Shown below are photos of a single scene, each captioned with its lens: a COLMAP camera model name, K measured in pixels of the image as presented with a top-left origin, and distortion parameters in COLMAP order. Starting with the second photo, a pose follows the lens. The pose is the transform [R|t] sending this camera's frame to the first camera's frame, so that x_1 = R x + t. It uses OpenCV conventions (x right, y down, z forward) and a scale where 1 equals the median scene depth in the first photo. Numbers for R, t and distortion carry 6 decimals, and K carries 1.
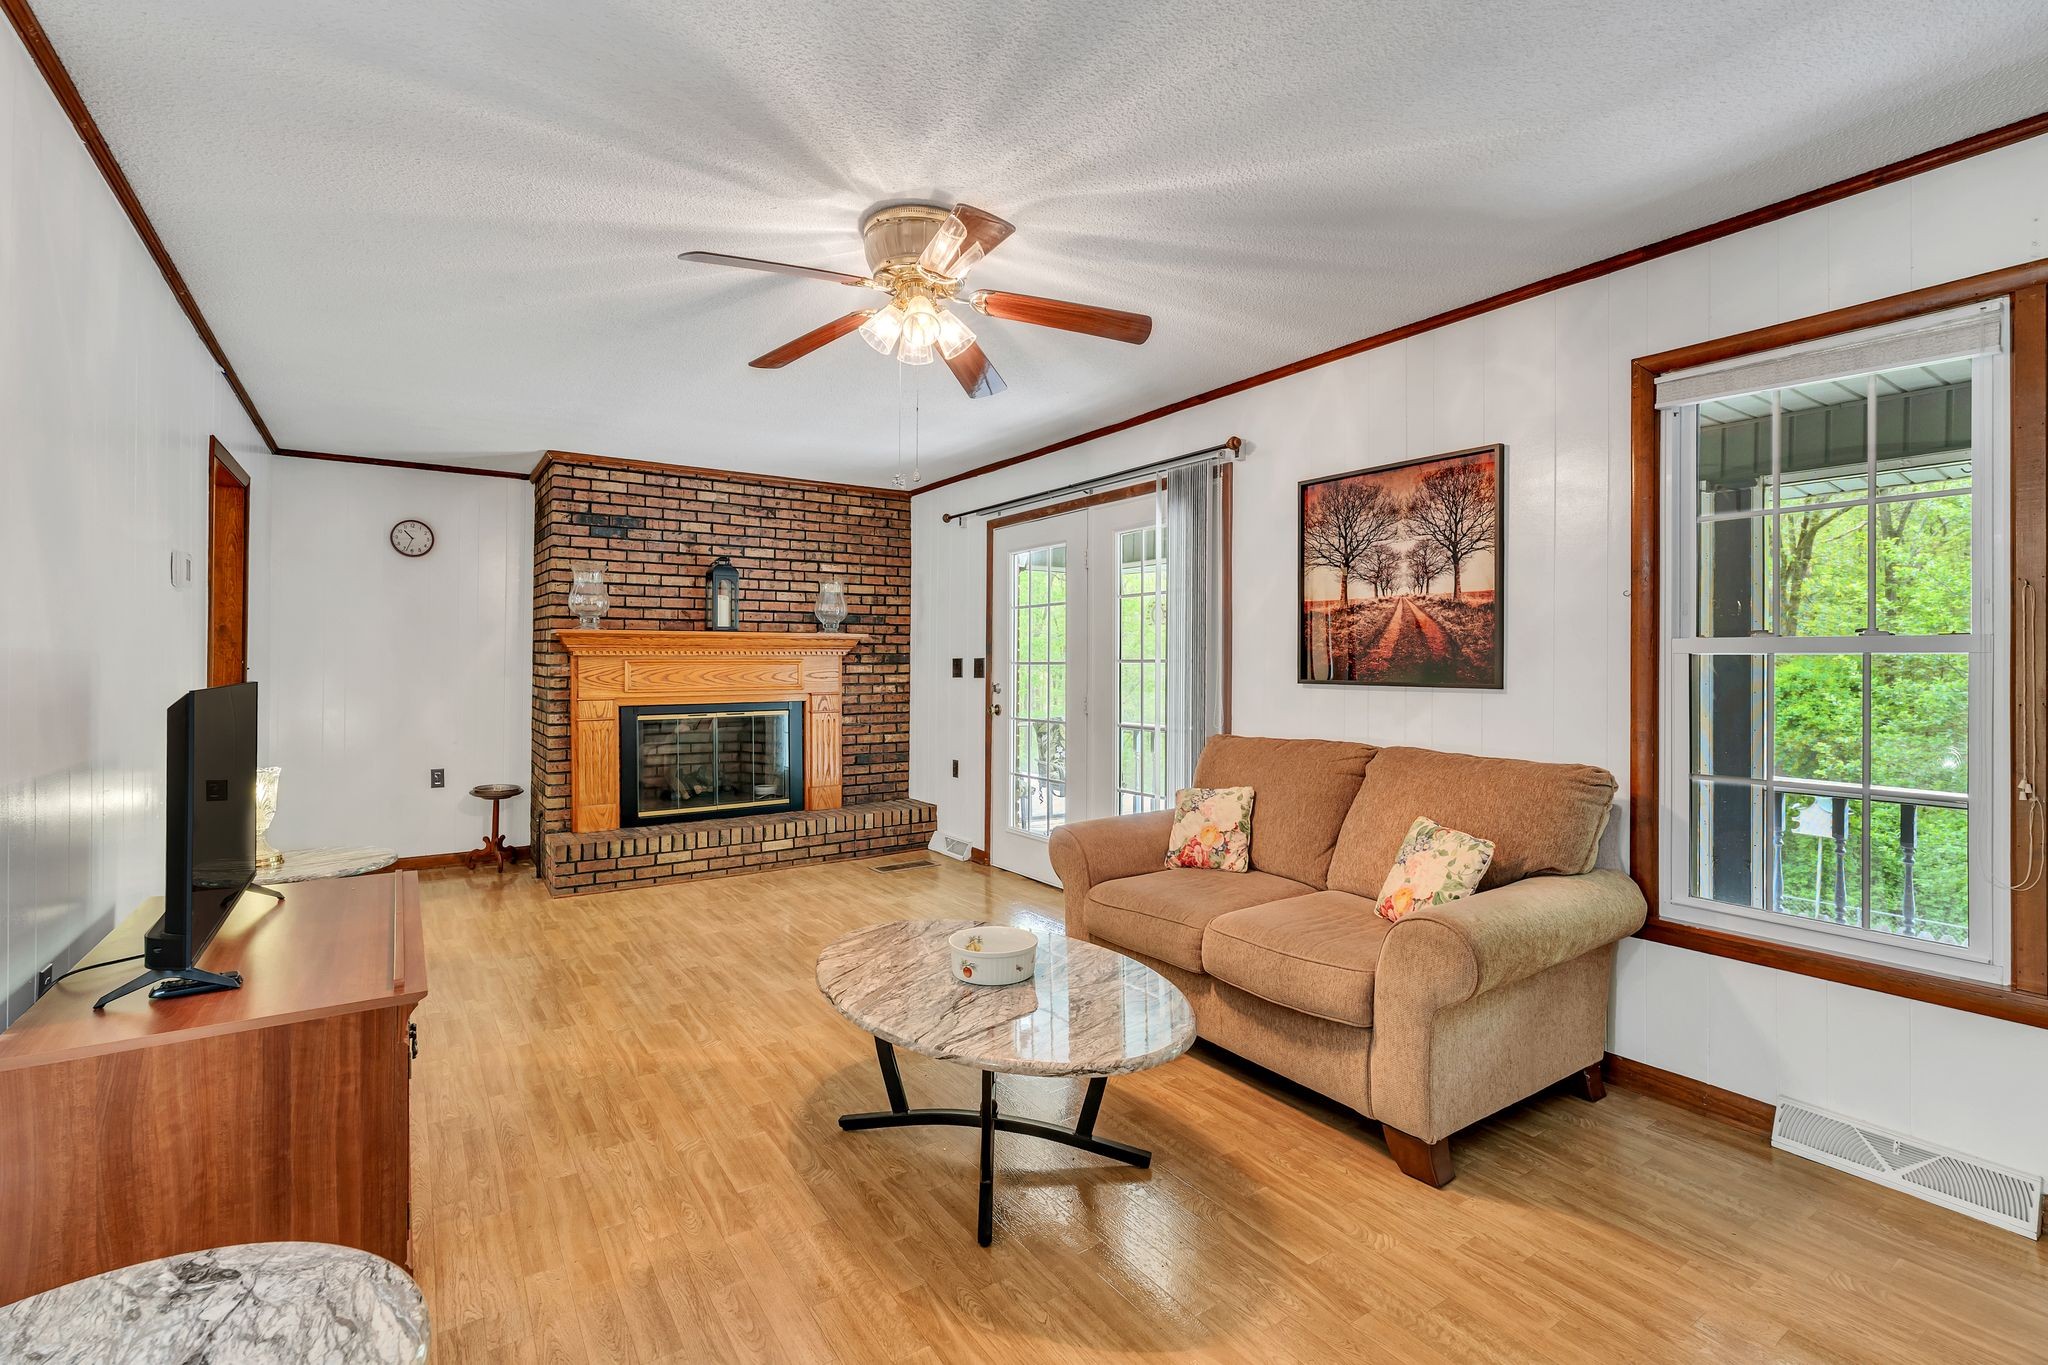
lens RADIAL K [[913.9, 0, 1020.7], [0, 913.9, 664.1], [0, 0, 1]] dist [-0.012311, 0.002565]
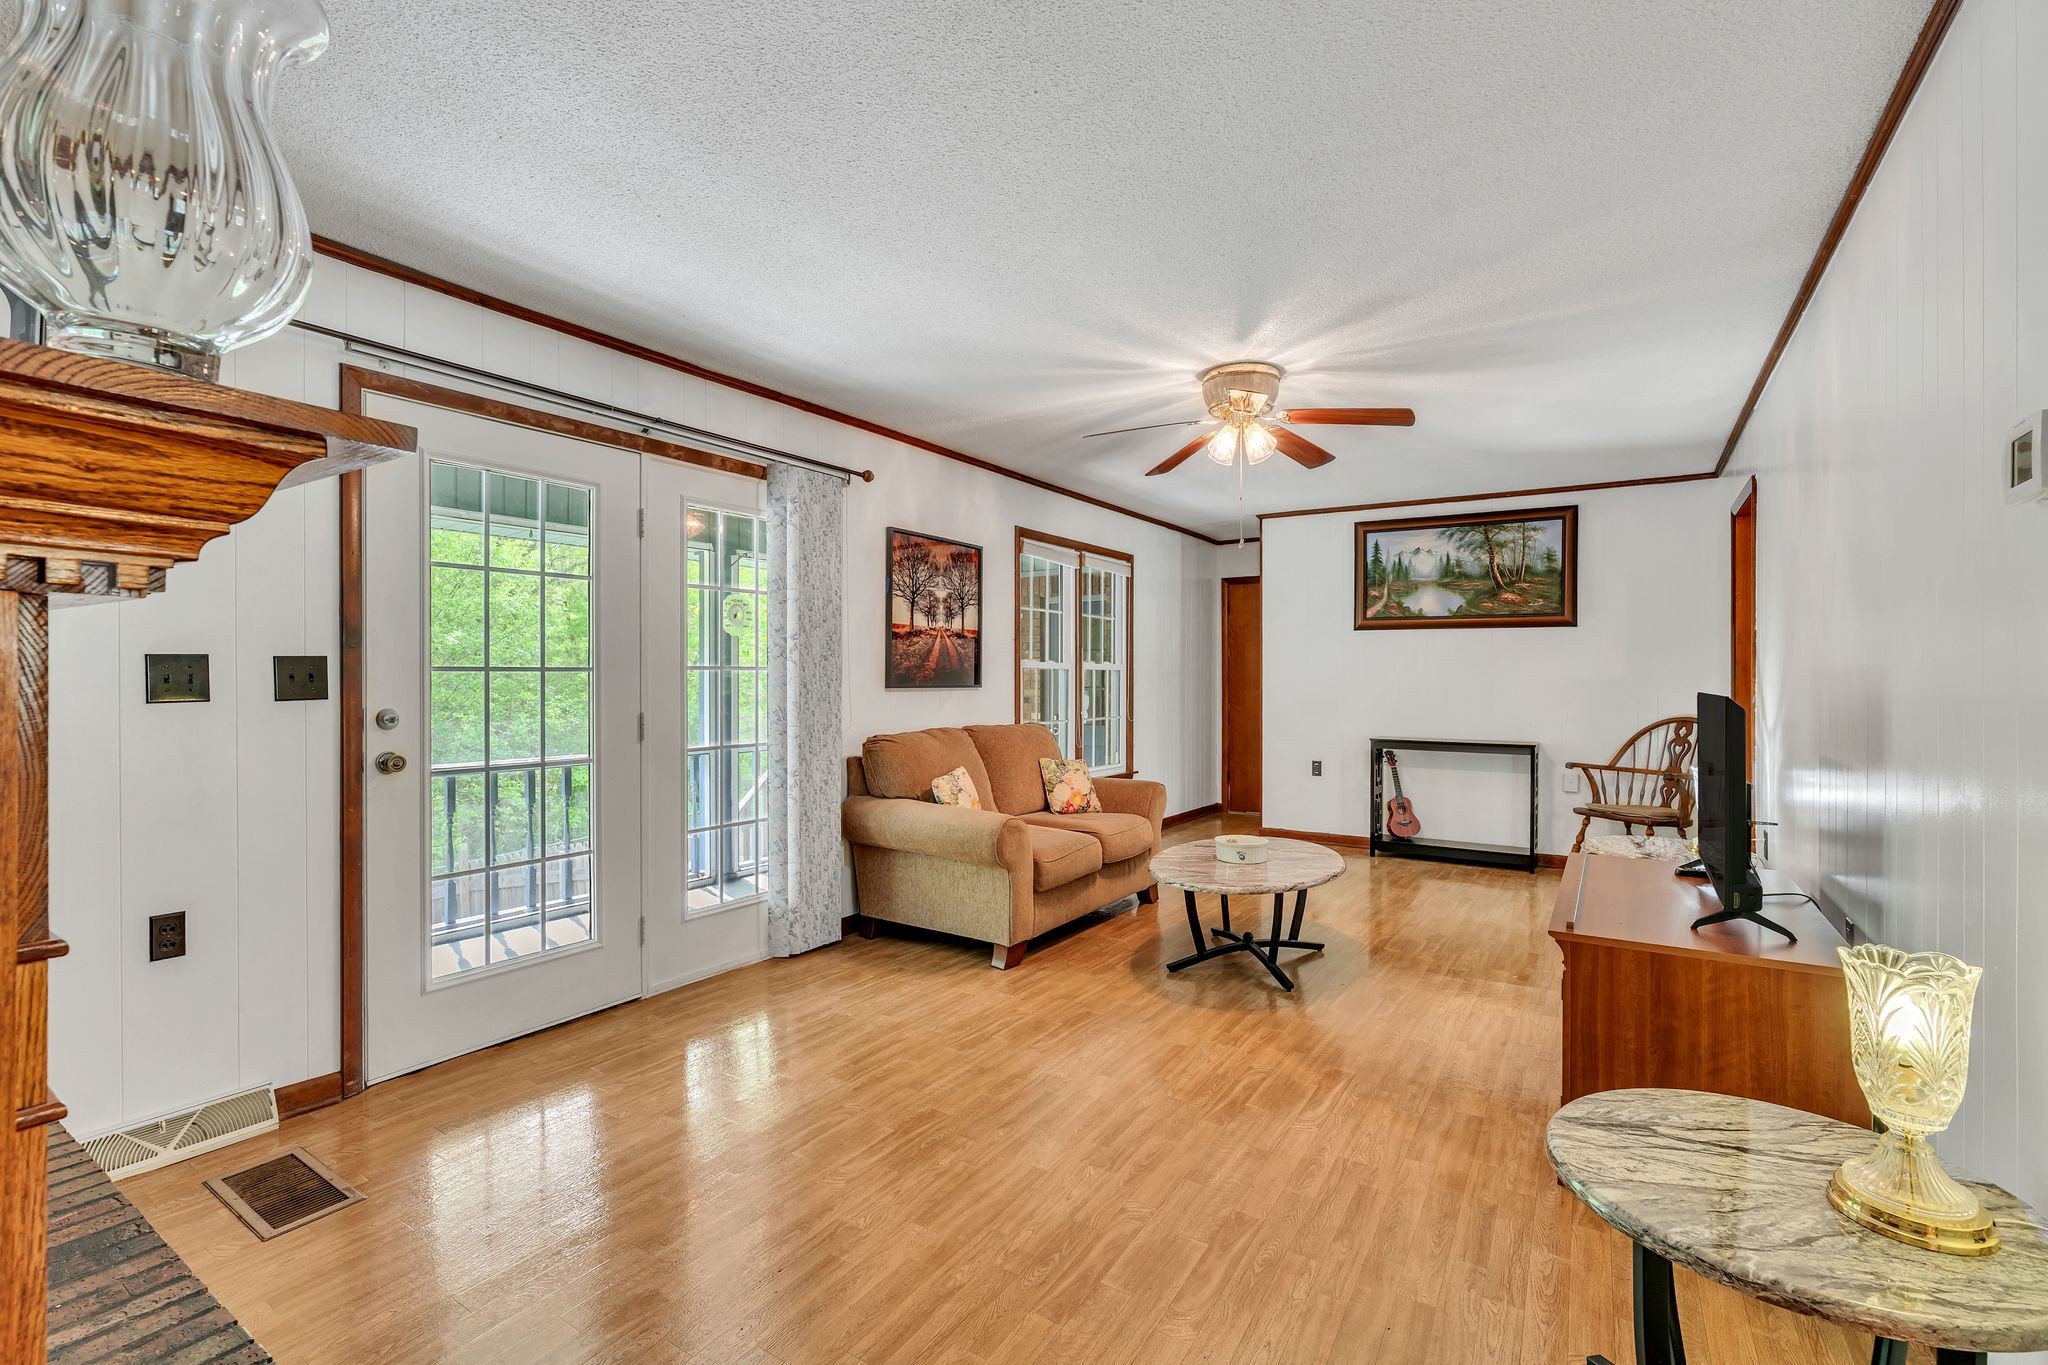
lens RADIAL K [[913.9, 0, 1022.9], [0, 913.9, 684.1], [0, 0, 1]] dist [-0.012311, 0.002565]
pose [[-0.382419, -0.023246, 0.923696, -0.983232], [-0.014871, 0.999709, 0.019003, -0.011354], [-0.923869, -0.006469, -0.382654, 1.394020]]
